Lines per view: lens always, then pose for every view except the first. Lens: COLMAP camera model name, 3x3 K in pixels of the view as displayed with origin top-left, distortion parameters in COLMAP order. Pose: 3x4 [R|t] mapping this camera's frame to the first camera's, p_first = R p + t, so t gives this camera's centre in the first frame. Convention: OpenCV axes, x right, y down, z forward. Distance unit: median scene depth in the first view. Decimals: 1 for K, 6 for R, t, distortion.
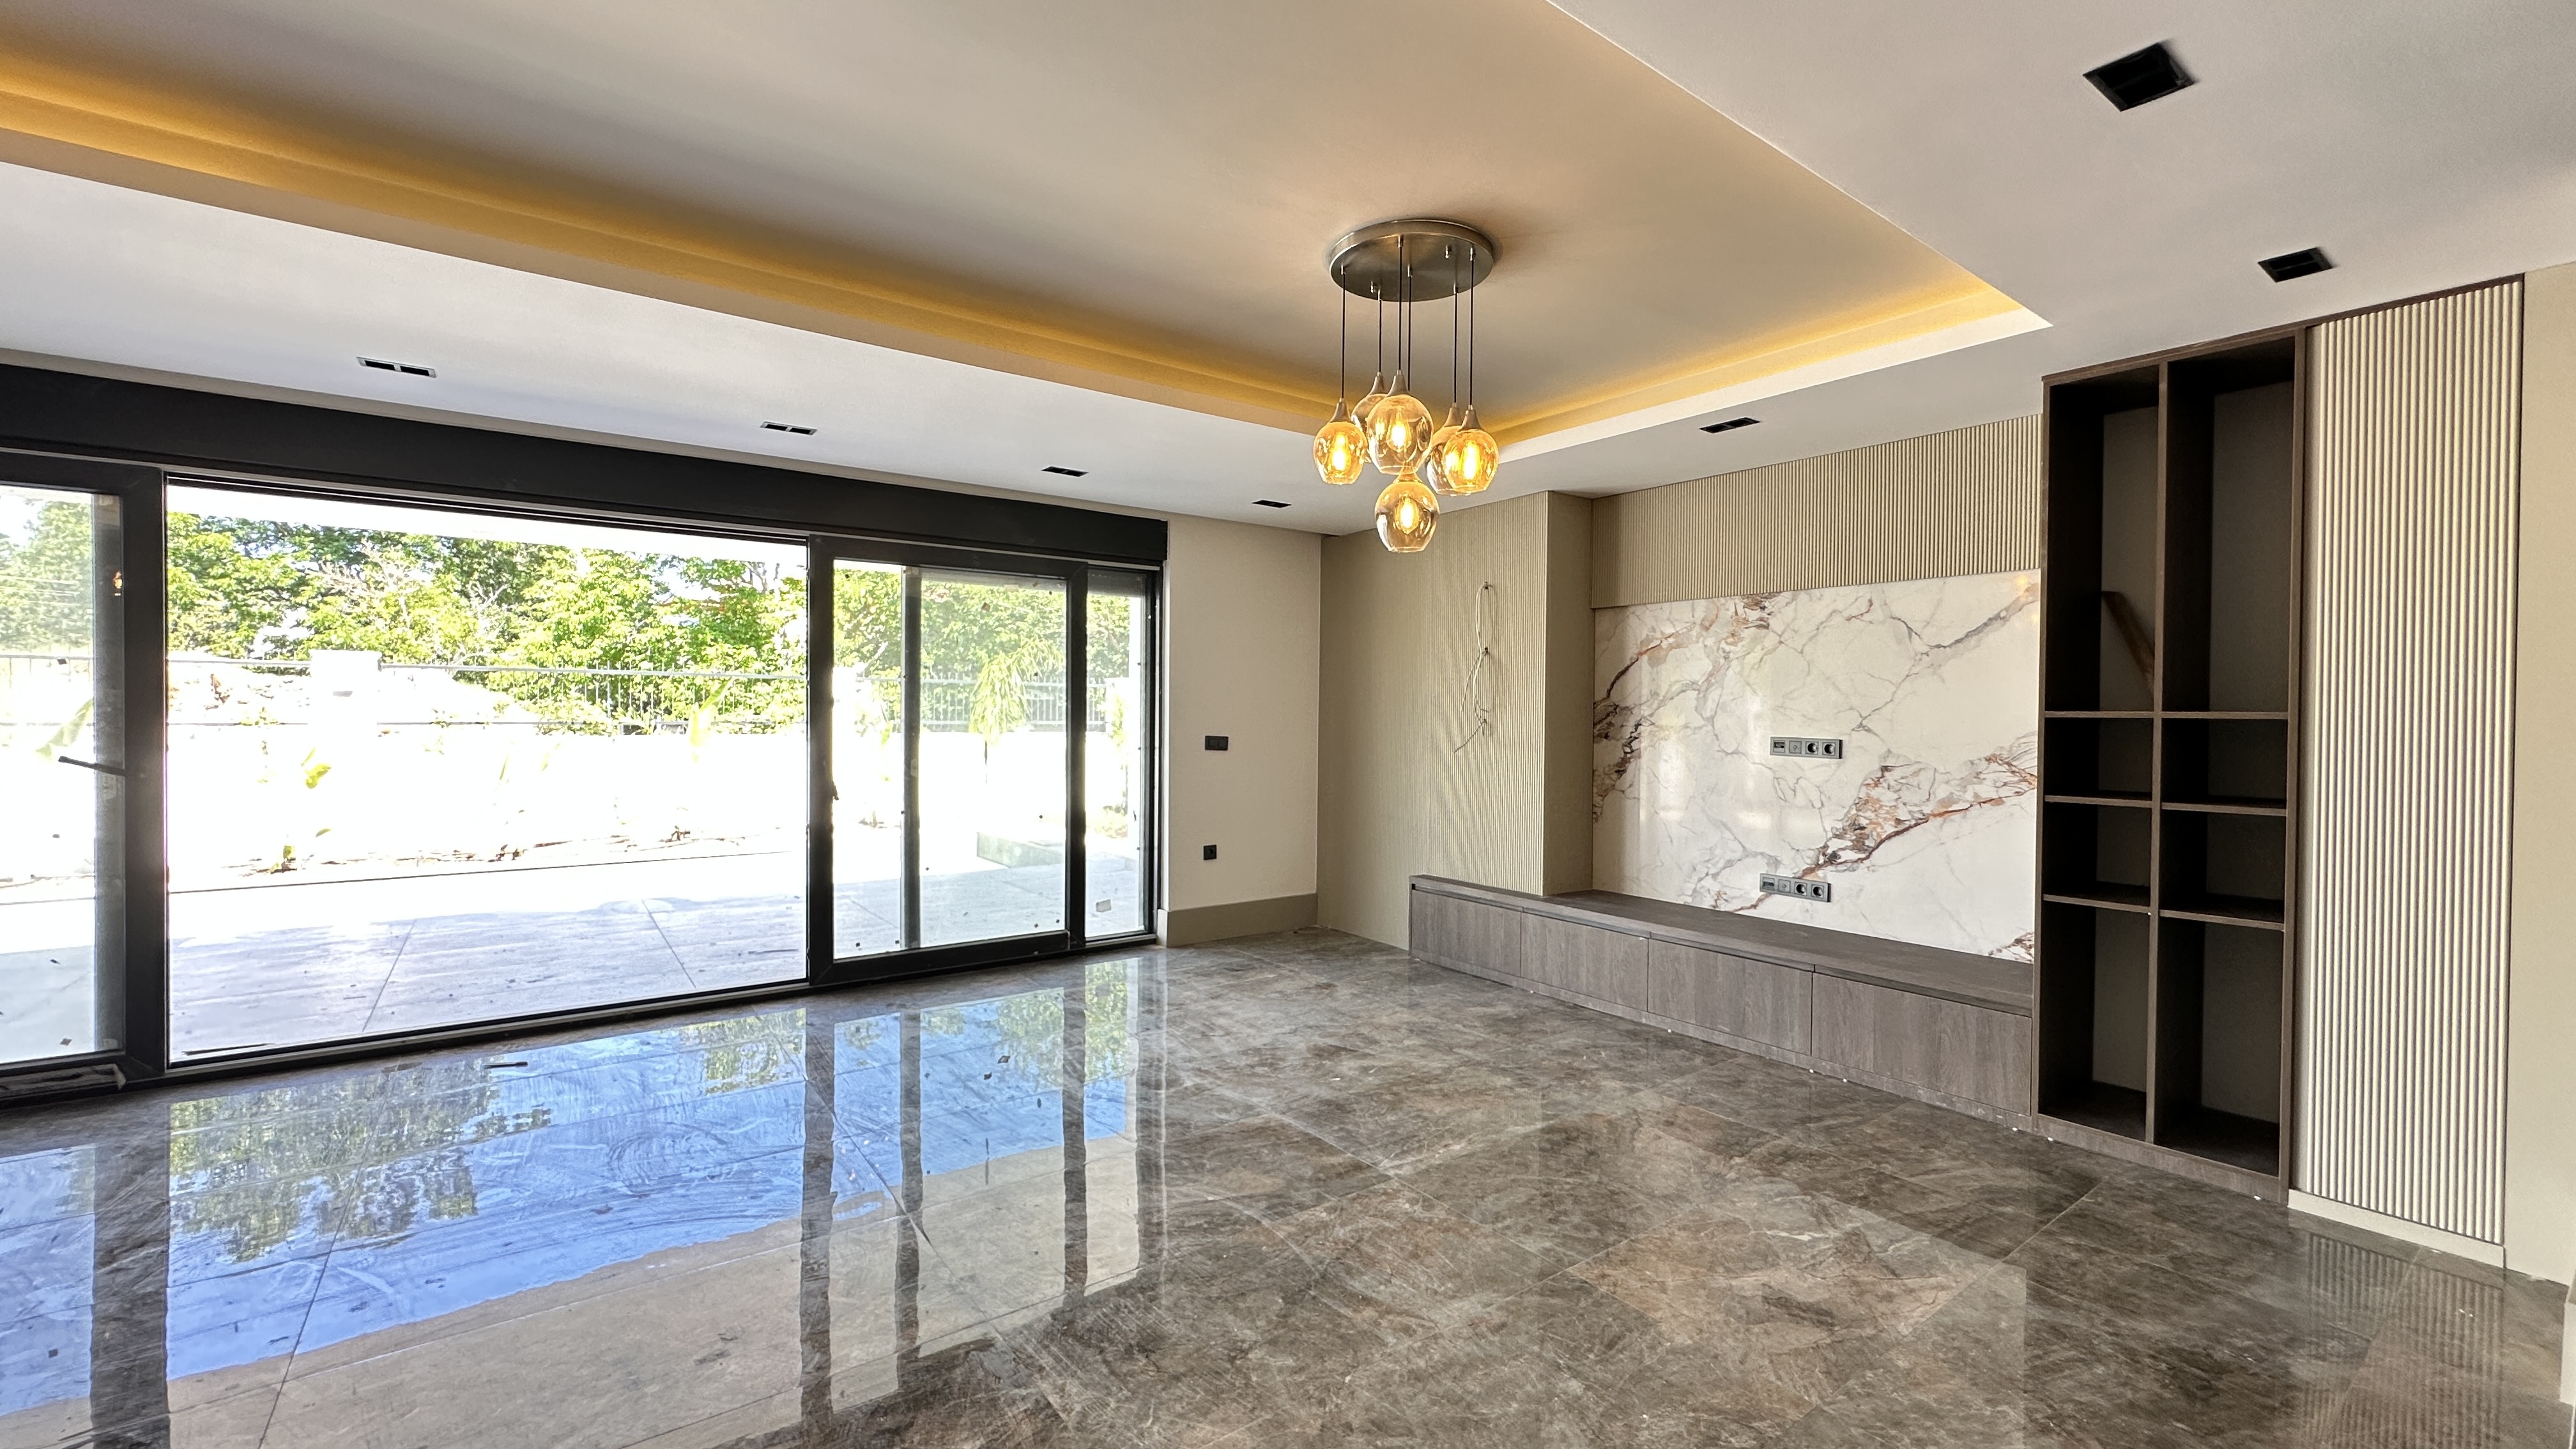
lens RADIAL K [[1031.3, 0, 1278.7], [0, 1031.3, 726.8], [0, 0, 1]] dist [-0.005715, 0.001000]
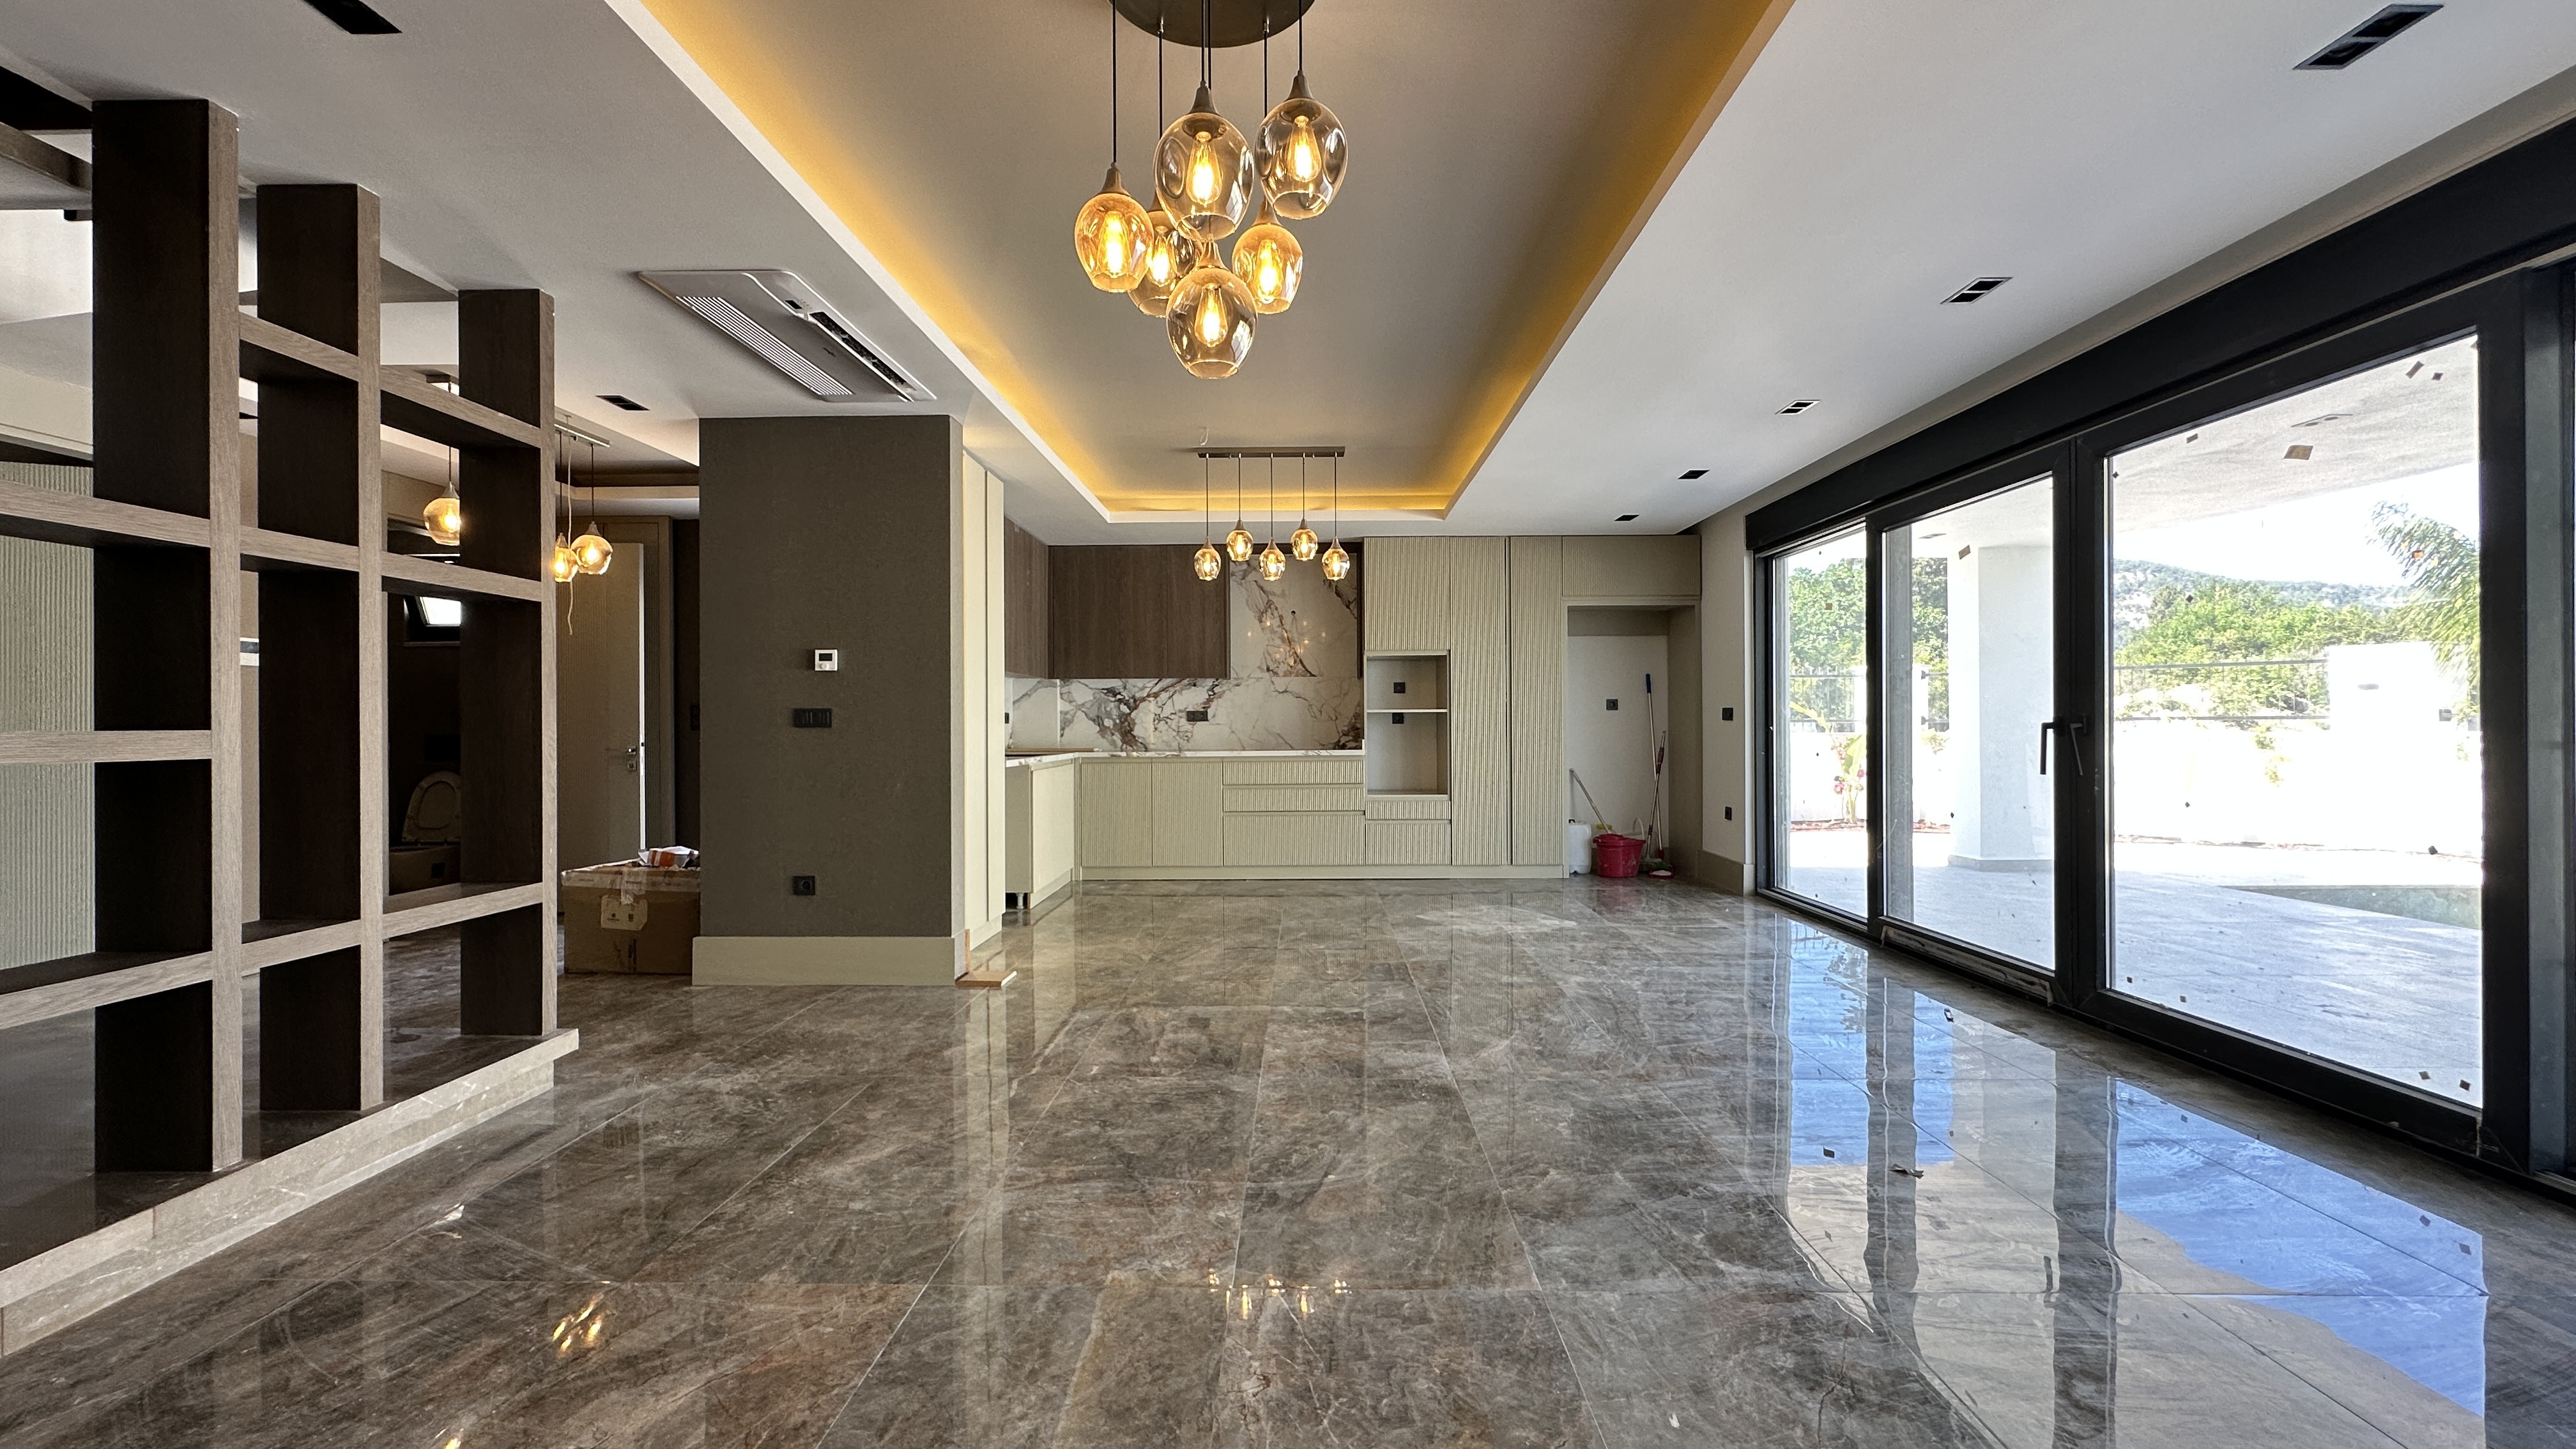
lens RADIAL K [[1031.3, 0, 1289.3], [0, 1031.3, 716.9], [0, 0, 1]] dist [-0.005715, 0.001000]
pose [[-0.604502, -0.011213, -0.796525, 0.451193], [-0.010170, 0.999928, -0.006358, 0.047172], [0.796539, 0.004257, -0.604572, 1.020444]]
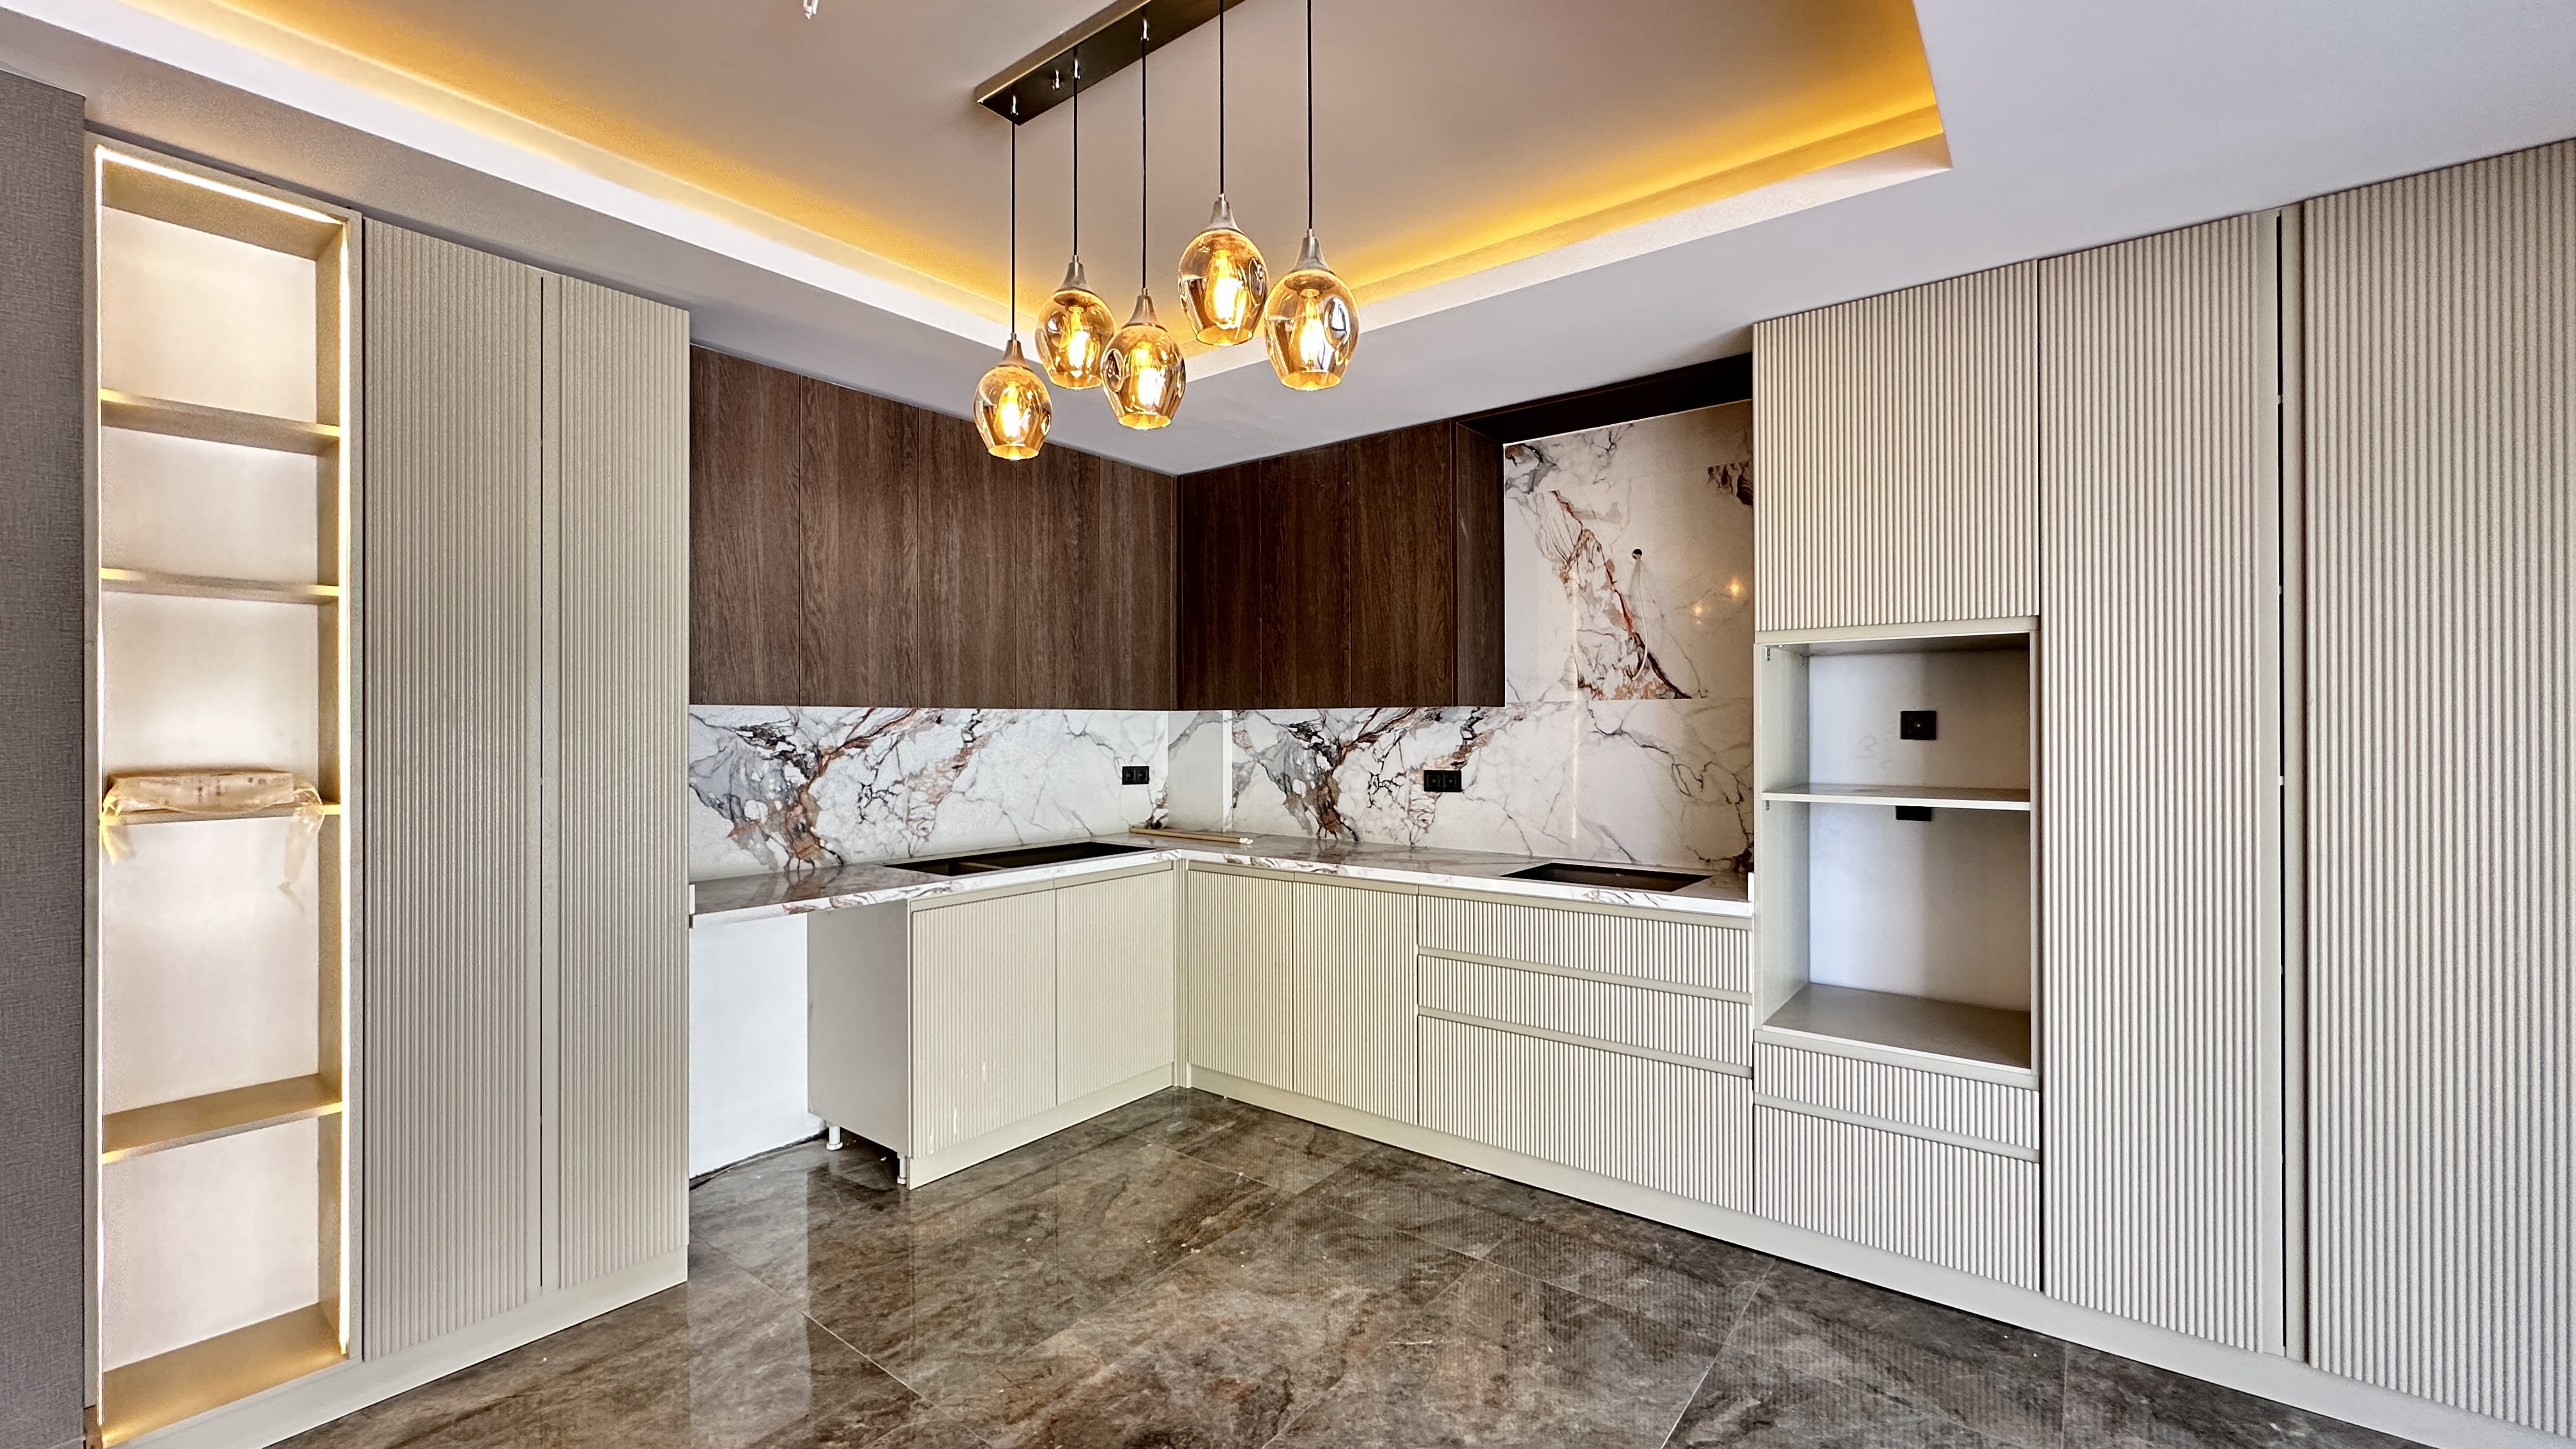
lens RADIAL K [[1031.3, 0, 1283.8], [0, 1031.3, 723.7], [0, 0, 1]] dist [-0.005715, 0.001000]
pose [[-0.963775, -0.007874, -0.266599, -0.559271], [-0.010411, 0.999913, 0.008103, -0.022607], [0.266512, 0.010584, -0.963774, 0.609156]]
